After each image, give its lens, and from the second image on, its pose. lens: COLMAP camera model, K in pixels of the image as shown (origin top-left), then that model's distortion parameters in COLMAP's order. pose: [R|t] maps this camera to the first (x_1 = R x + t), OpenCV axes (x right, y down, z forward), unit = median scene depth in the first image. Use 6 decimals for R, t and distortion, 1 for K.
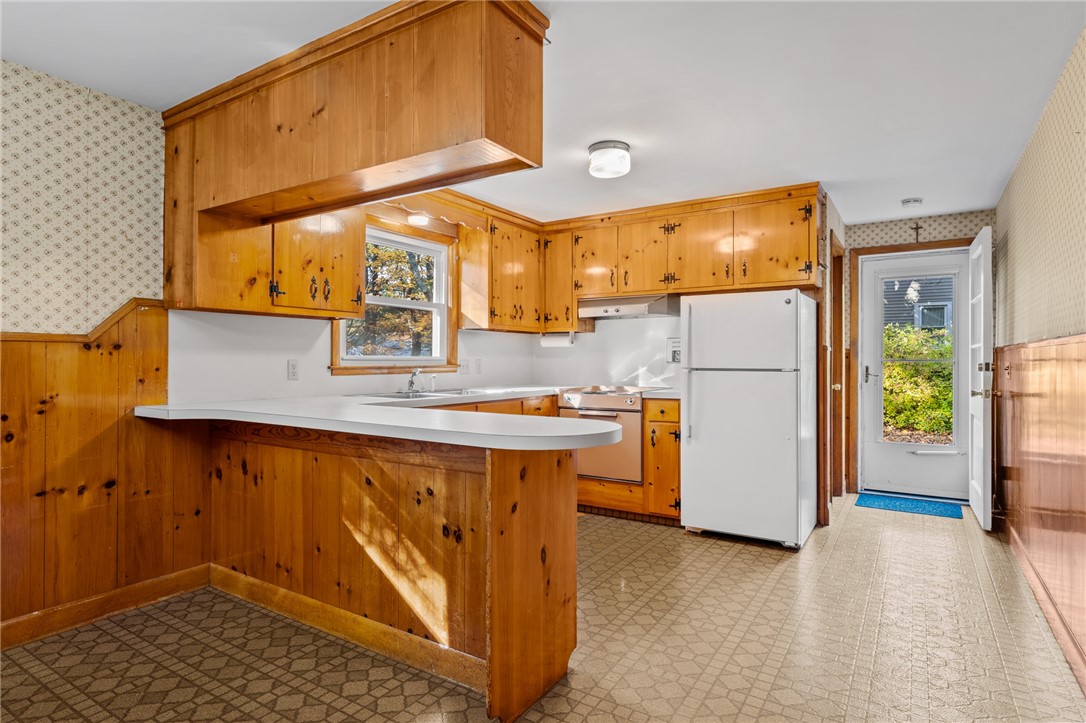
lens RADIAL K [[578.7, 0, 544.2], [0, 578.7, 360.7], [0, 0, 1]] dist [-0.005838, 0.000372]
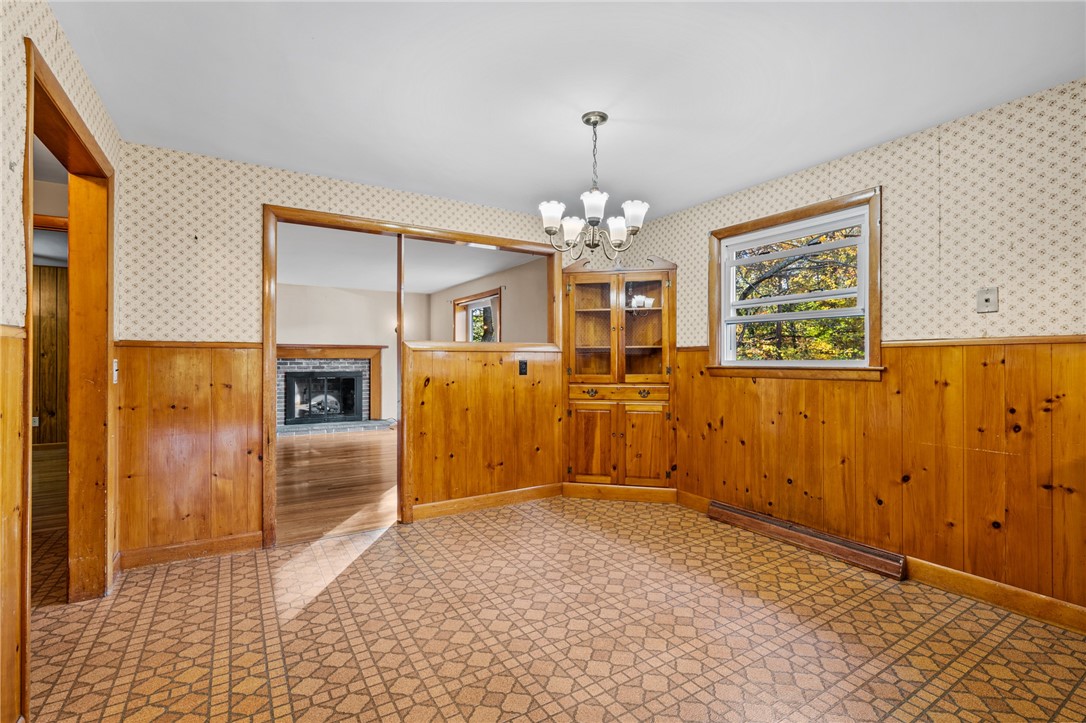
lens RADIAL K [[491.6, 0, 541.0], [0, 491.6, 360.4], [0, 0, 1]] dist [-0.004957, 0.002240]
pose [[-0.432216, -0.001786, -0.901769, 0.199168], [-0.001474, 0.999998, -0.001274, 0.000441], [0.901769, 0.000779, -0.432217, 0.318157]]
